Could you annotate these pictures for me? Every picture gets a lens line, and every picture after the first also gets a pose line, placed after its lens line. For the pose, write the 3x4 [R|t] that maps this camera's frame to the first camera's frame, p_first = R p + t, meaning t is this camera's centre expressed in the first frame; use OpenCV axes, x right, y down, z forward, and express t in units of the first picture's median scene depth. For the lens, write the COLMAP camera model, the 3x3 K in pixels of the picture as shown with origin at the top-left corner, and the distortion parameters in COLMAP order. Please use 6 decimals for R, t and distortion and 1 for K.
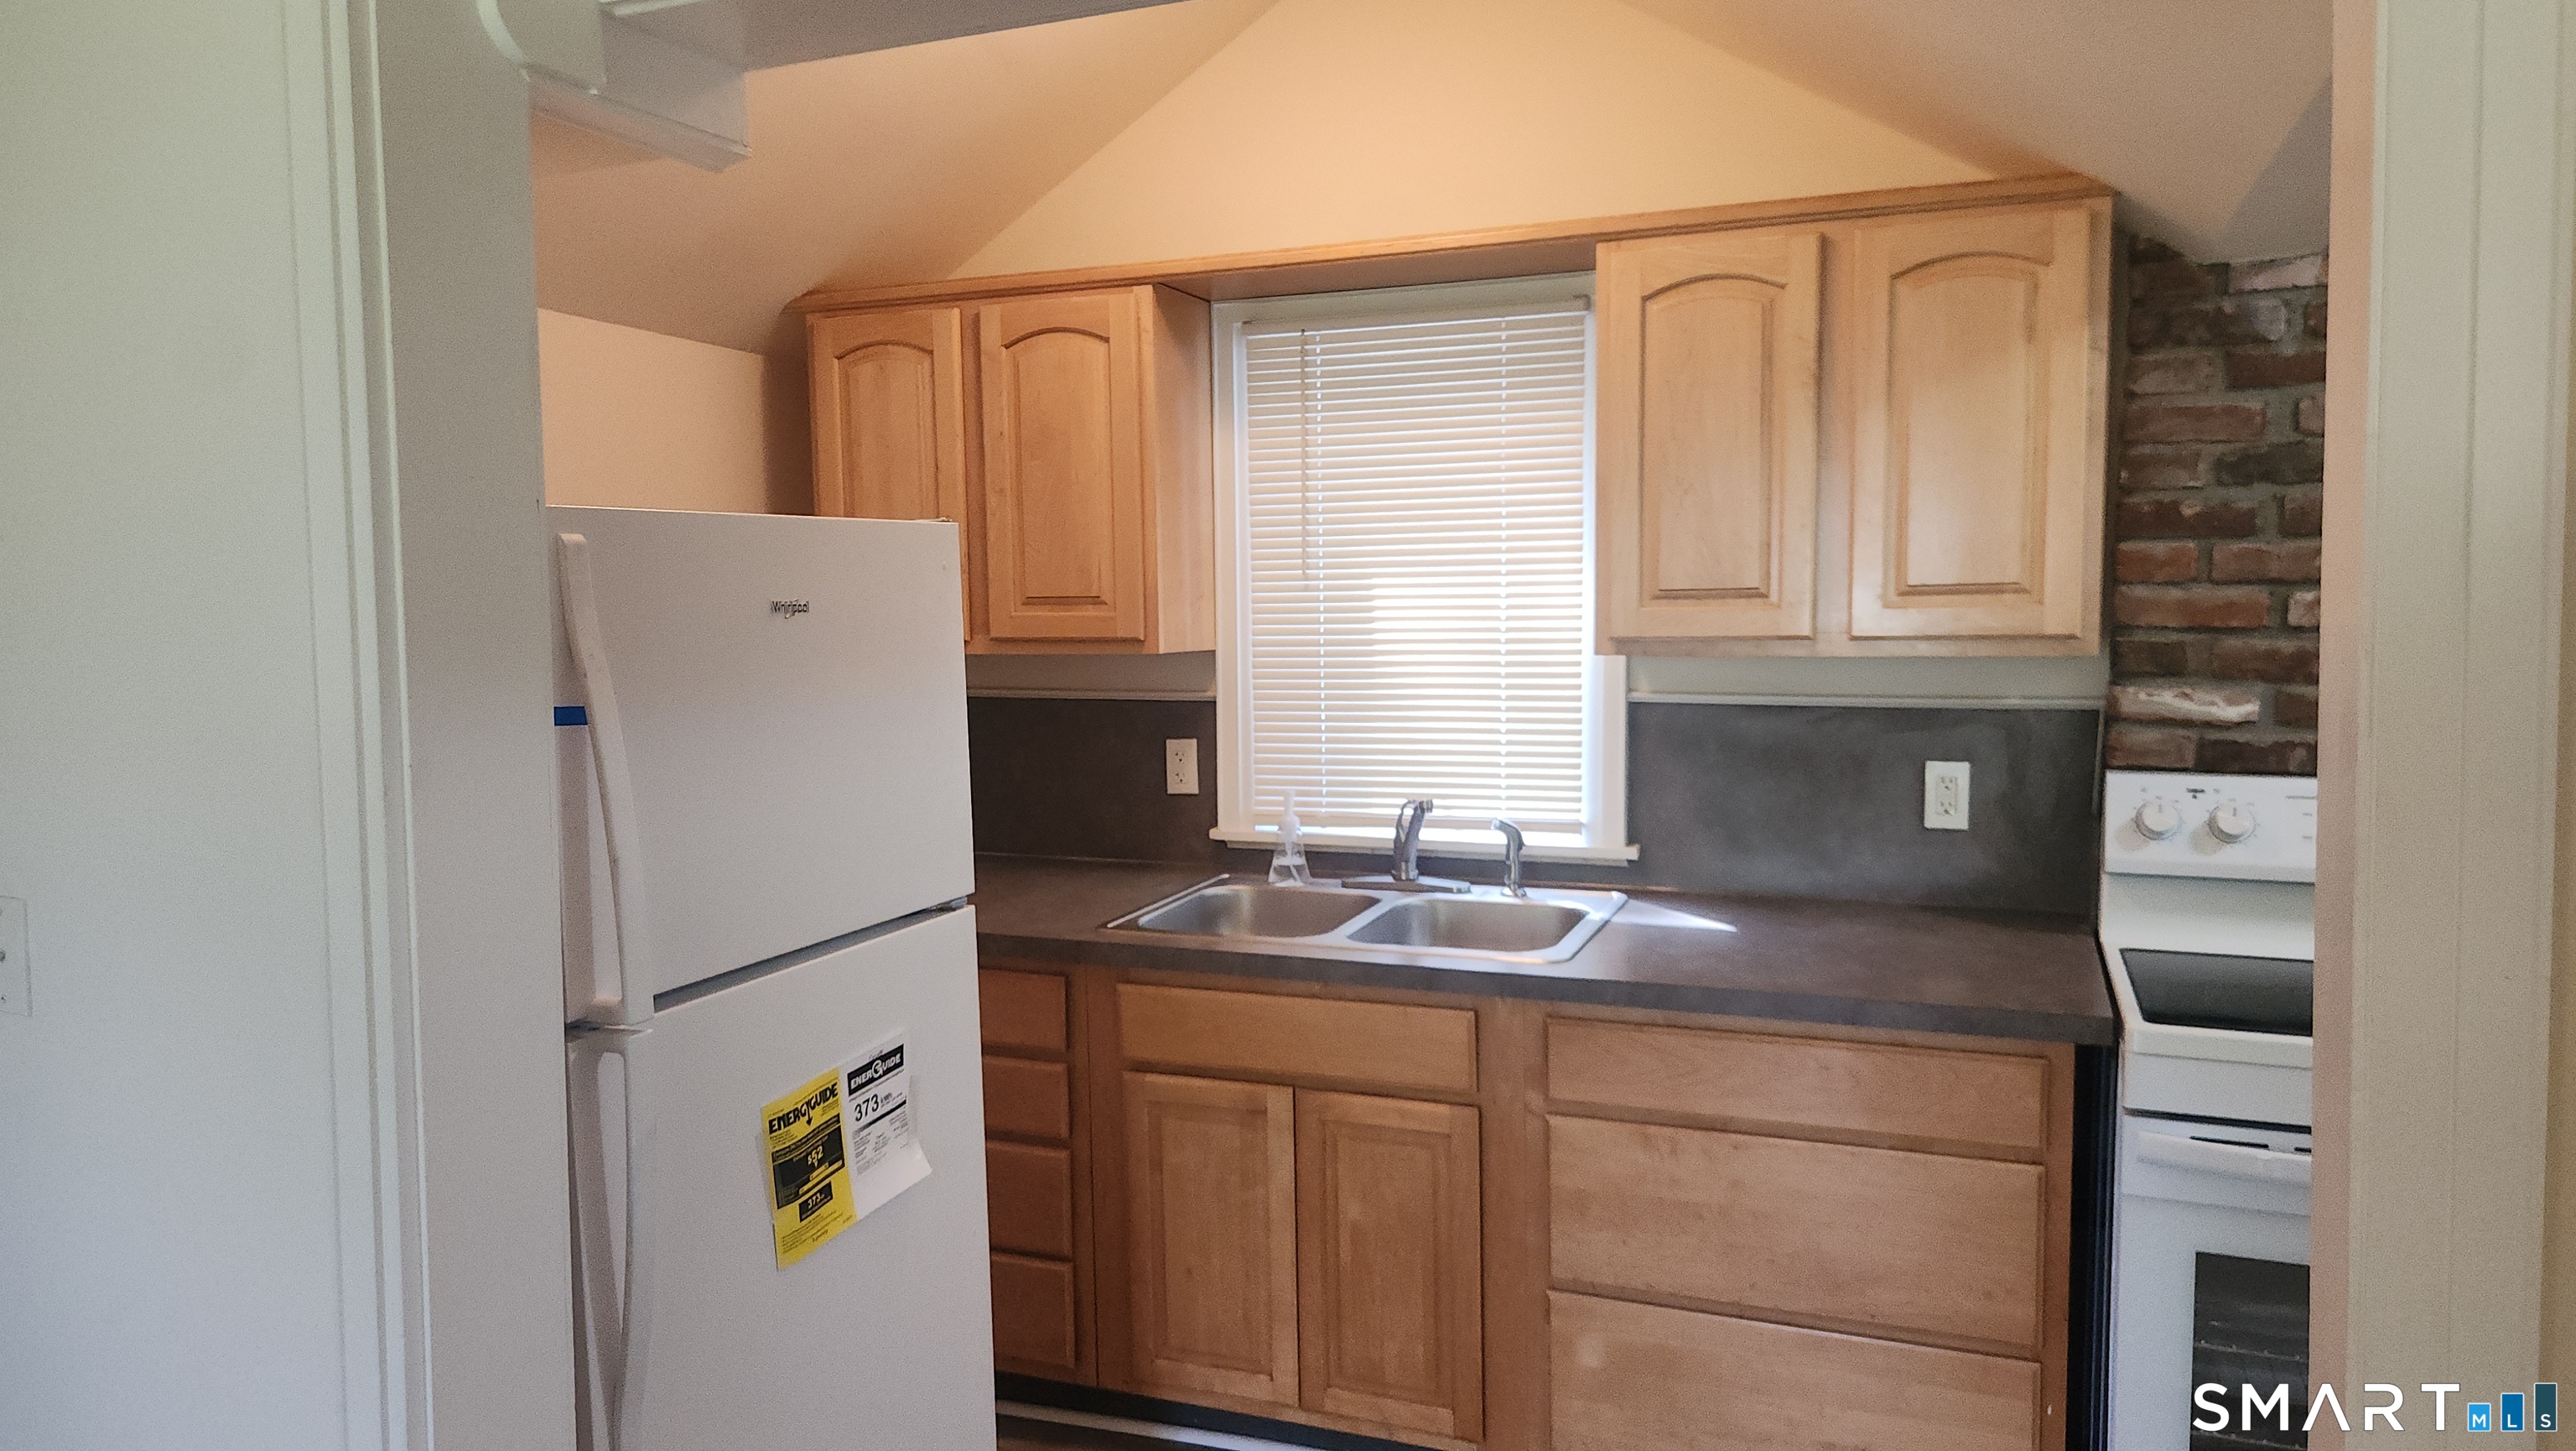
lens RADIAL K [[1737.3, 0, 1288.0], [0, 1737.3, 725.5], [0, 0, 1]] dist [0.108582, -0.107918]
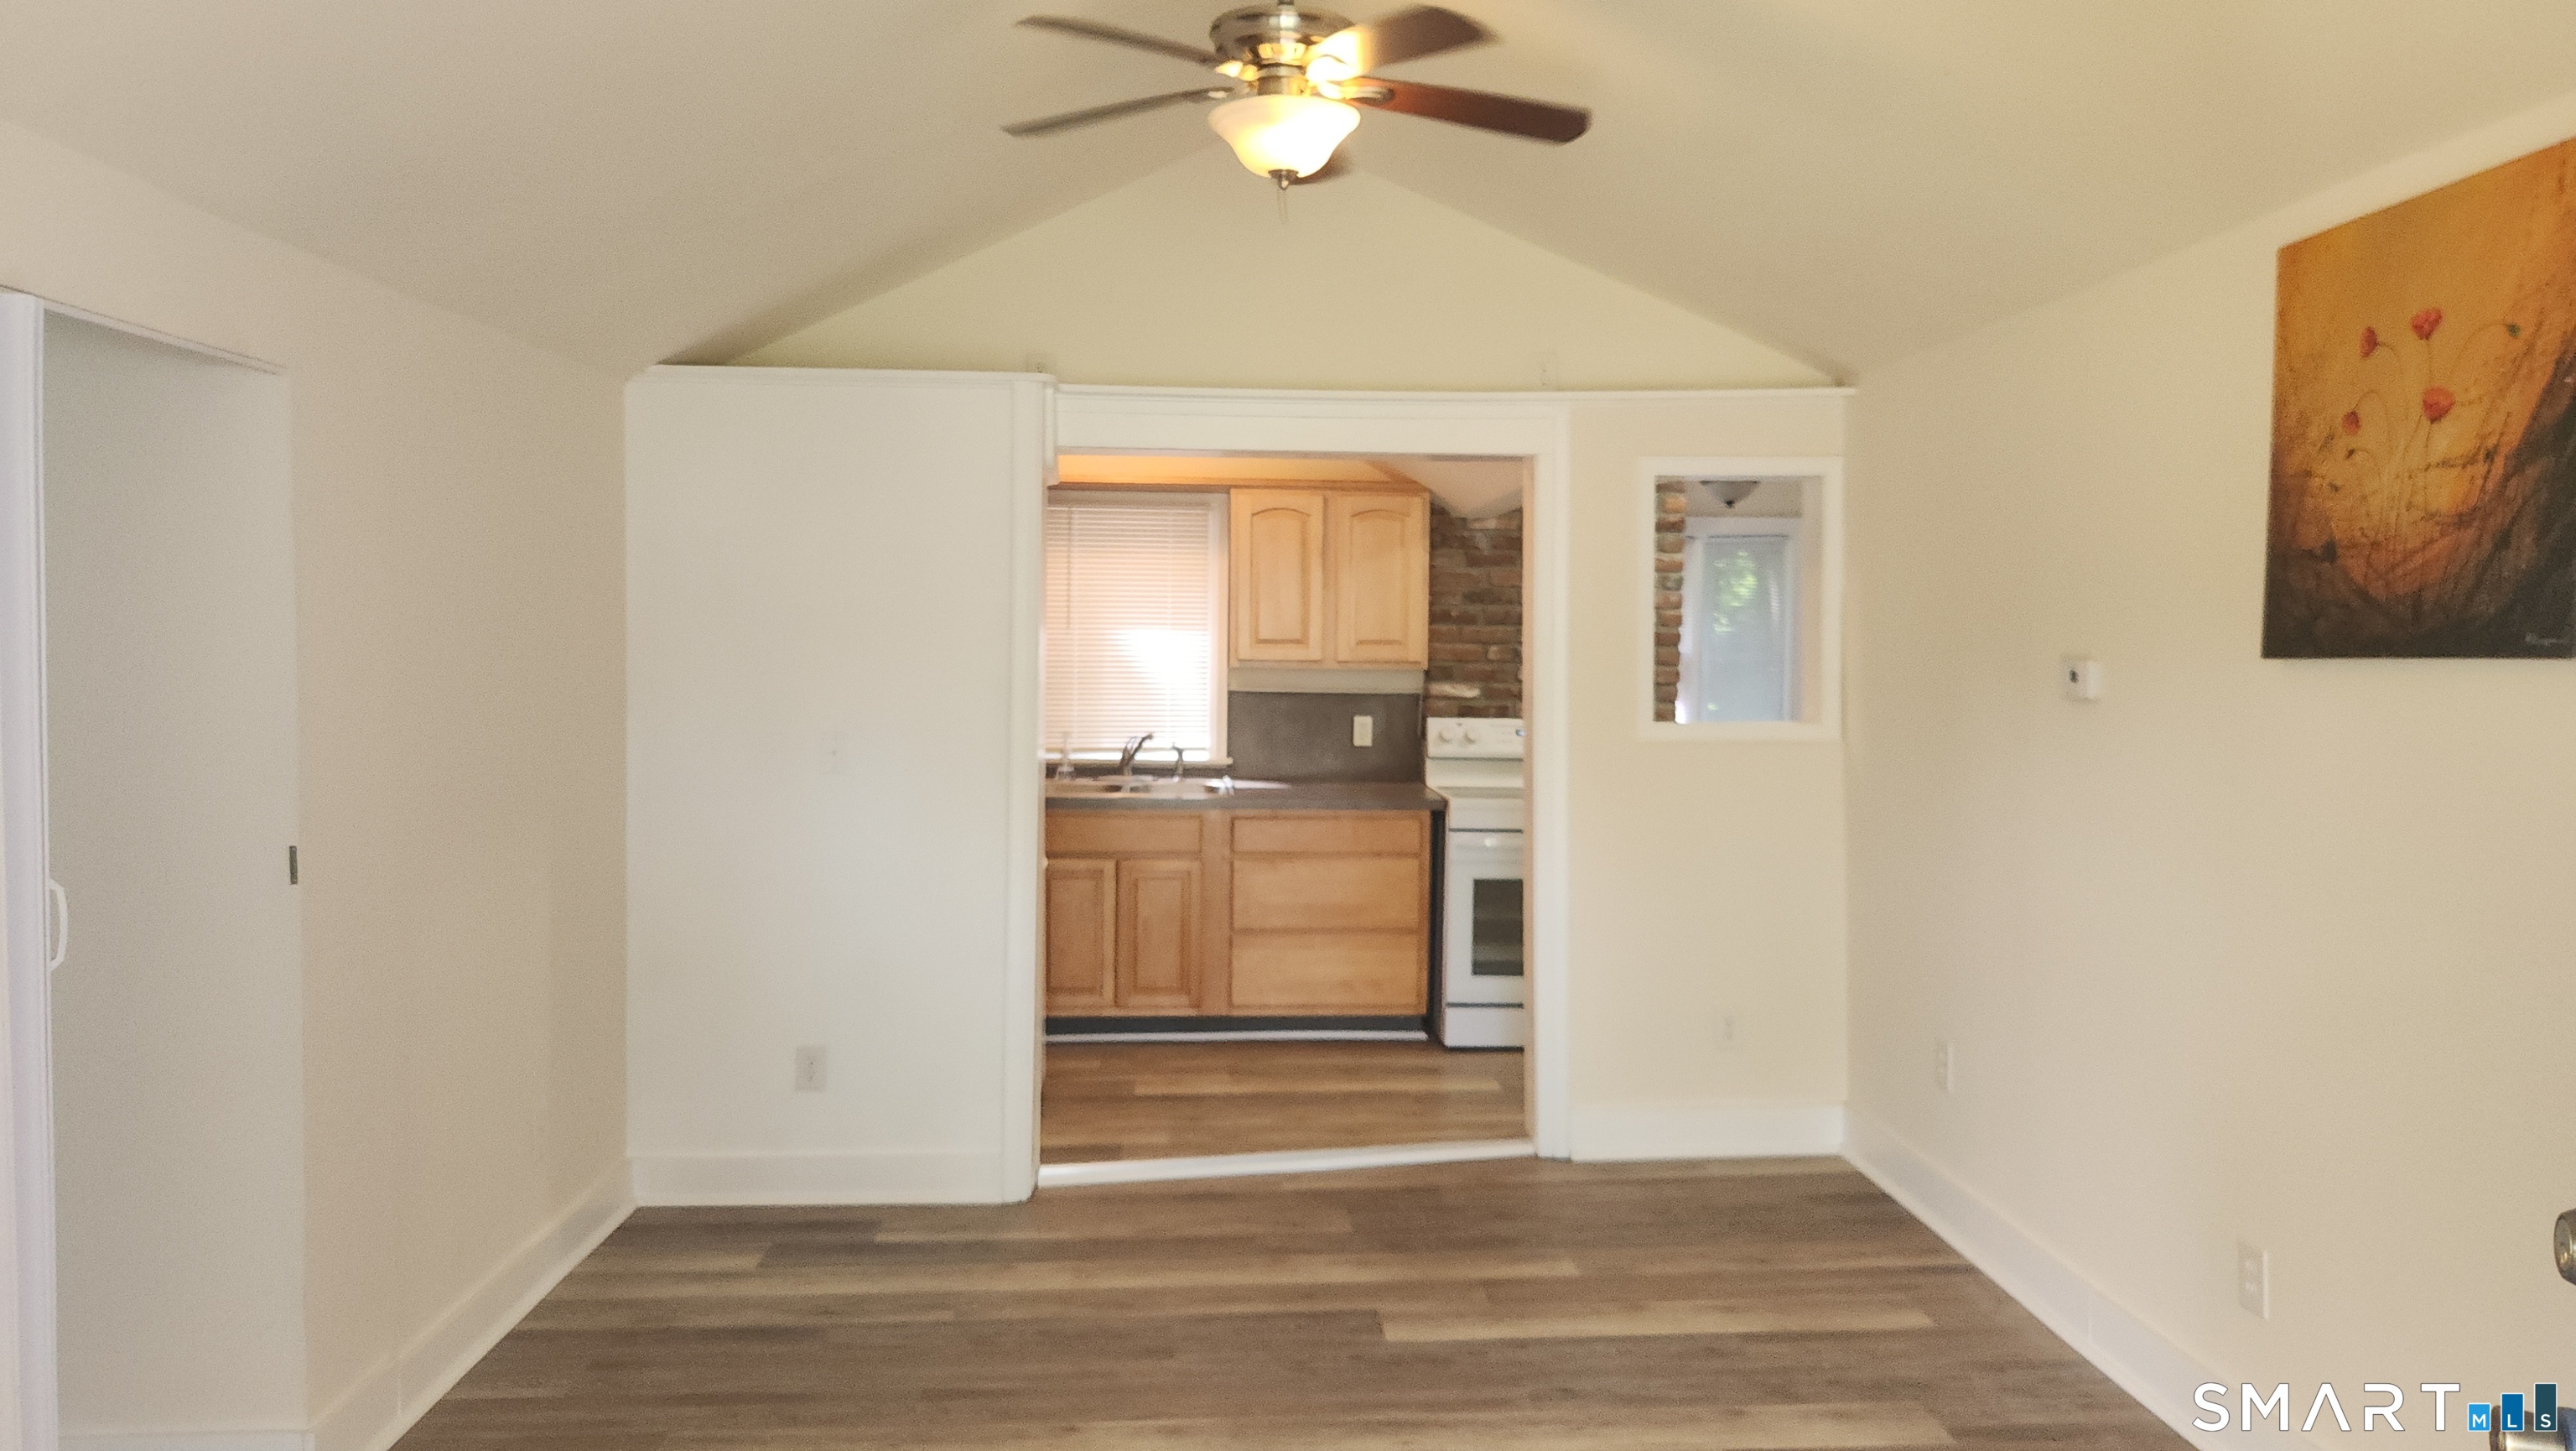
lens RADIAL K [[1737.3, 0, 1288.0], [0, 1737.3, 725.5], [0, 0, 1]] dist [0.108582, -0.107918]
pose [[0.899828, 0.000913, 0.436244, -0.781338], [0.014471, 0.999385, -0.031941, 0.113431], [-0.436005, 0.035054, 0.899261, -1.111687]]
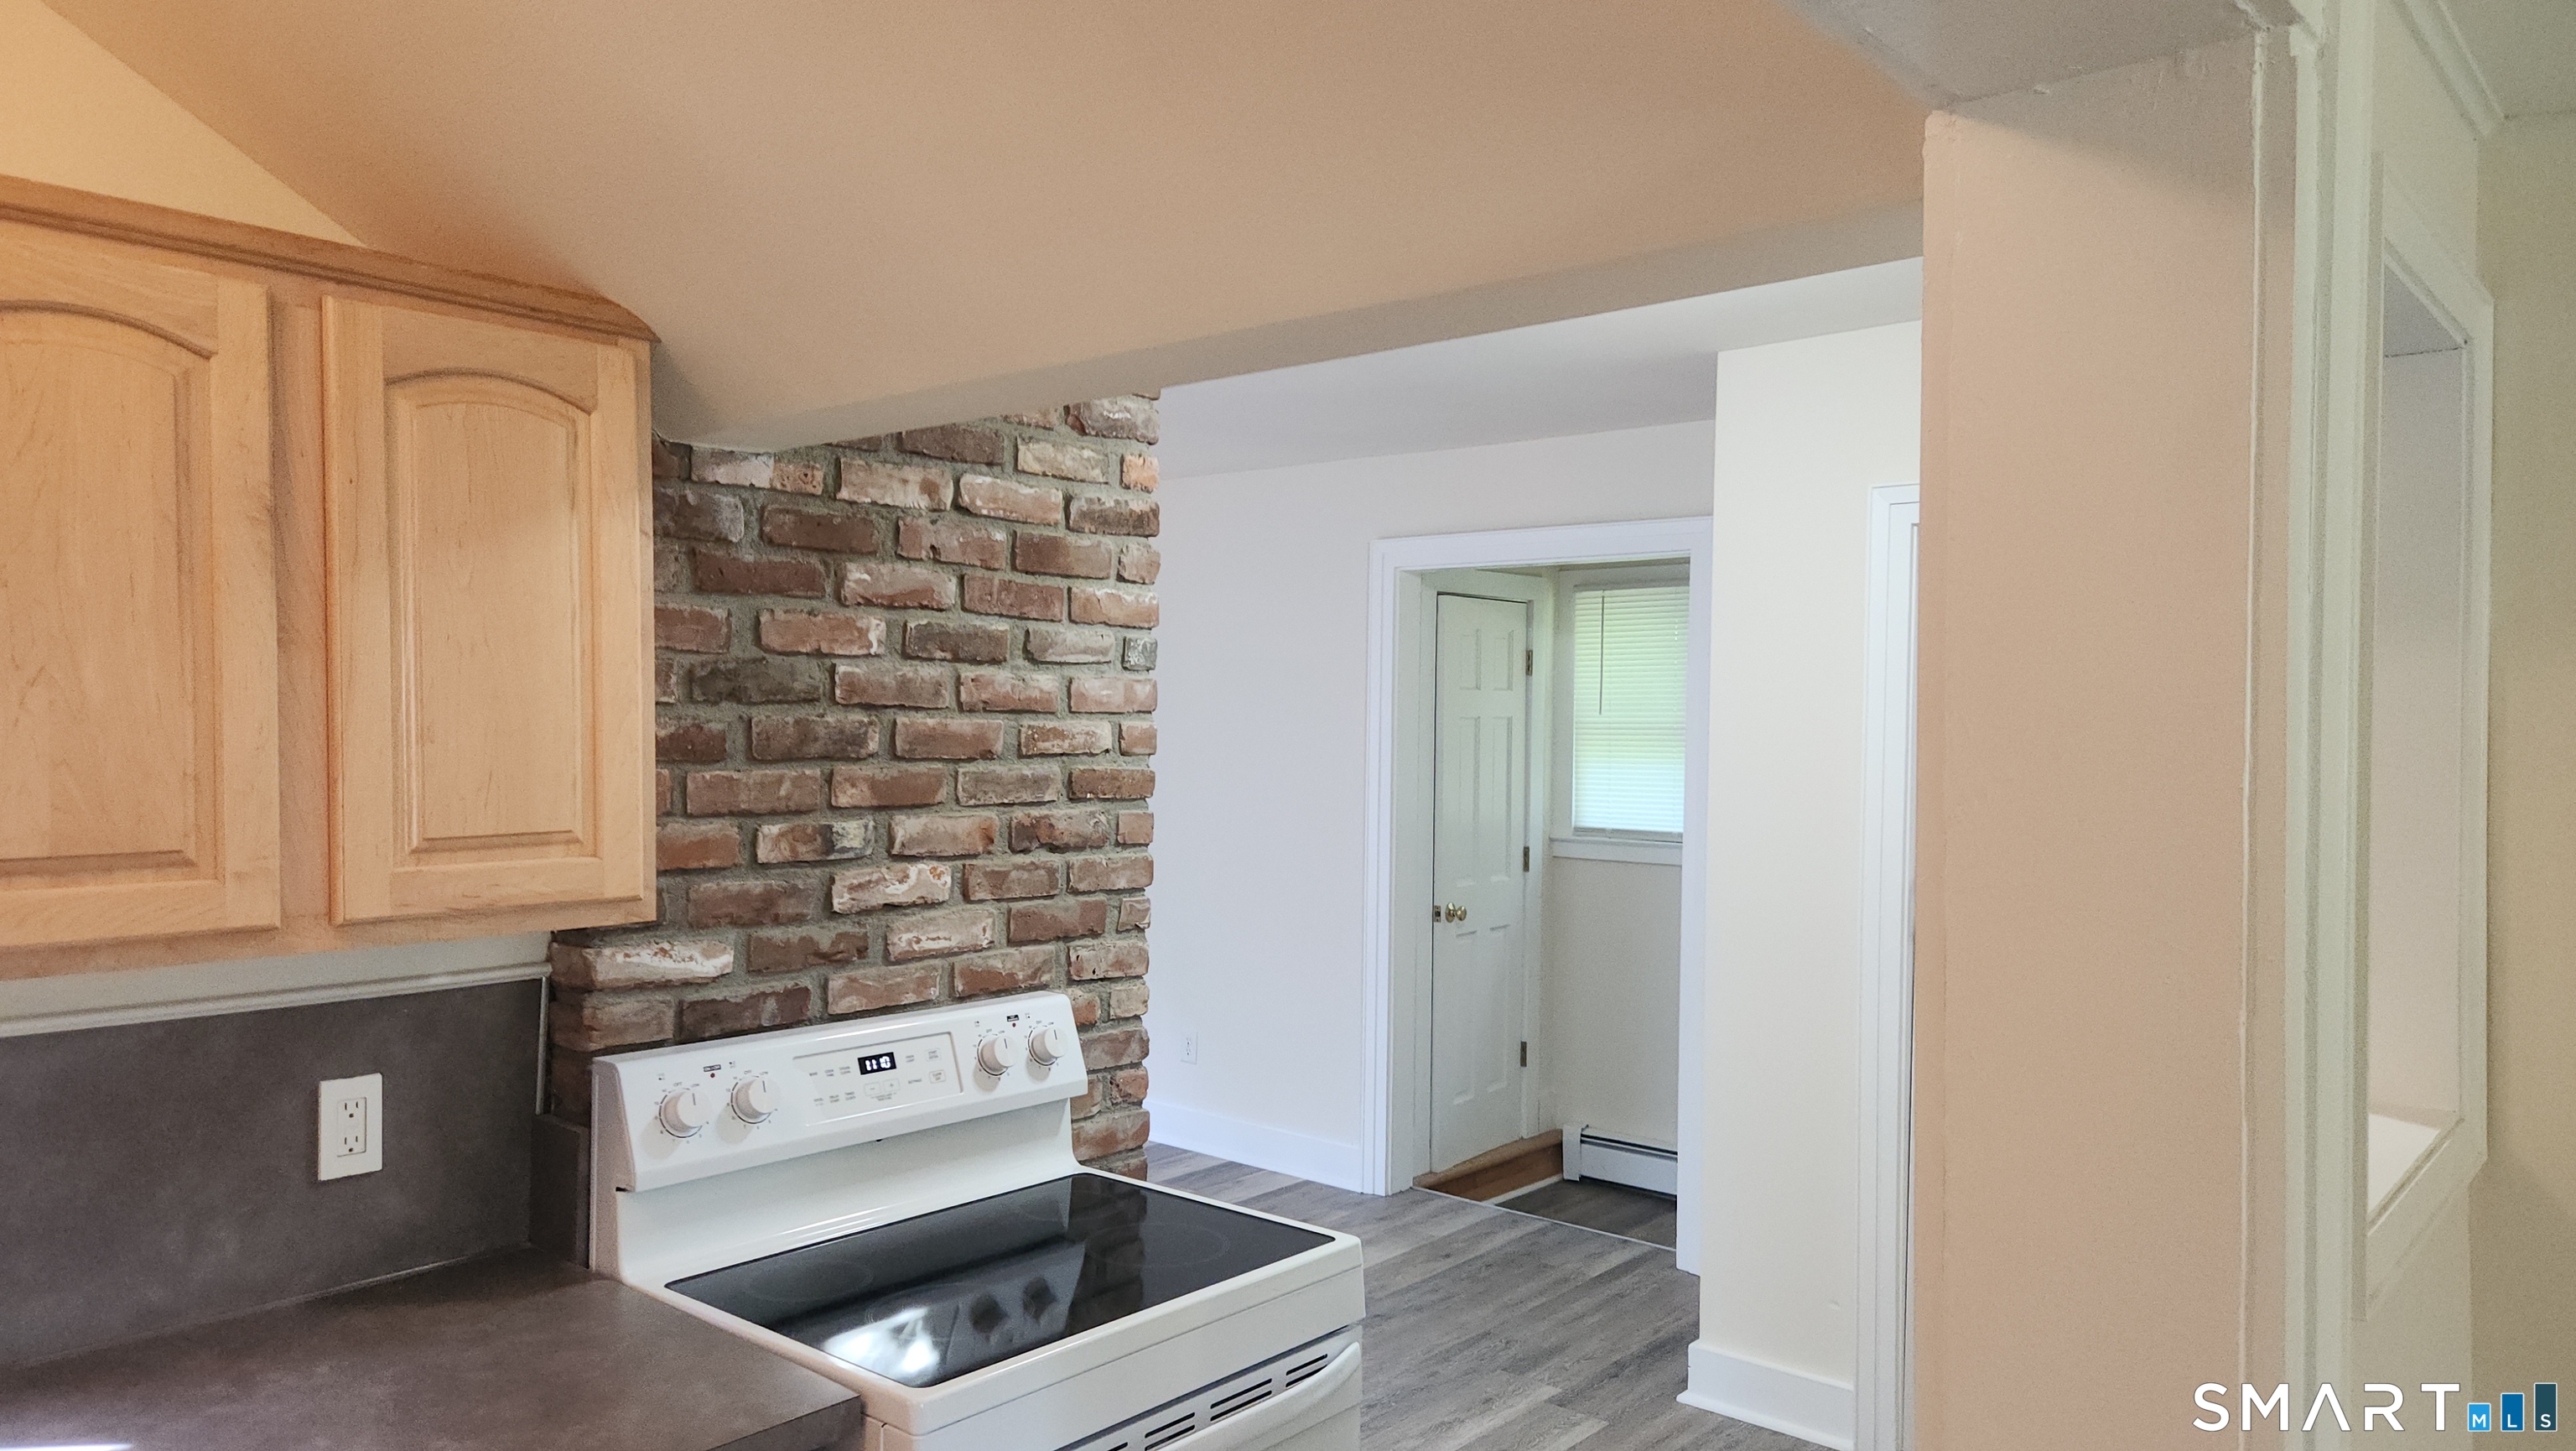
lens RADIAL K [[1735.0, 0, 1275.7], [0, 1735.0, 762.0], [0, 0, 1]] dist [0.077090, -0.077608]
pose [[0.305423, -0.012934, 0.952129, -0.188201], [0.062636, 0.998015, -0.006535, -0.083571], [-0.950155, 0.061634, 0.305627, 0.477306]]
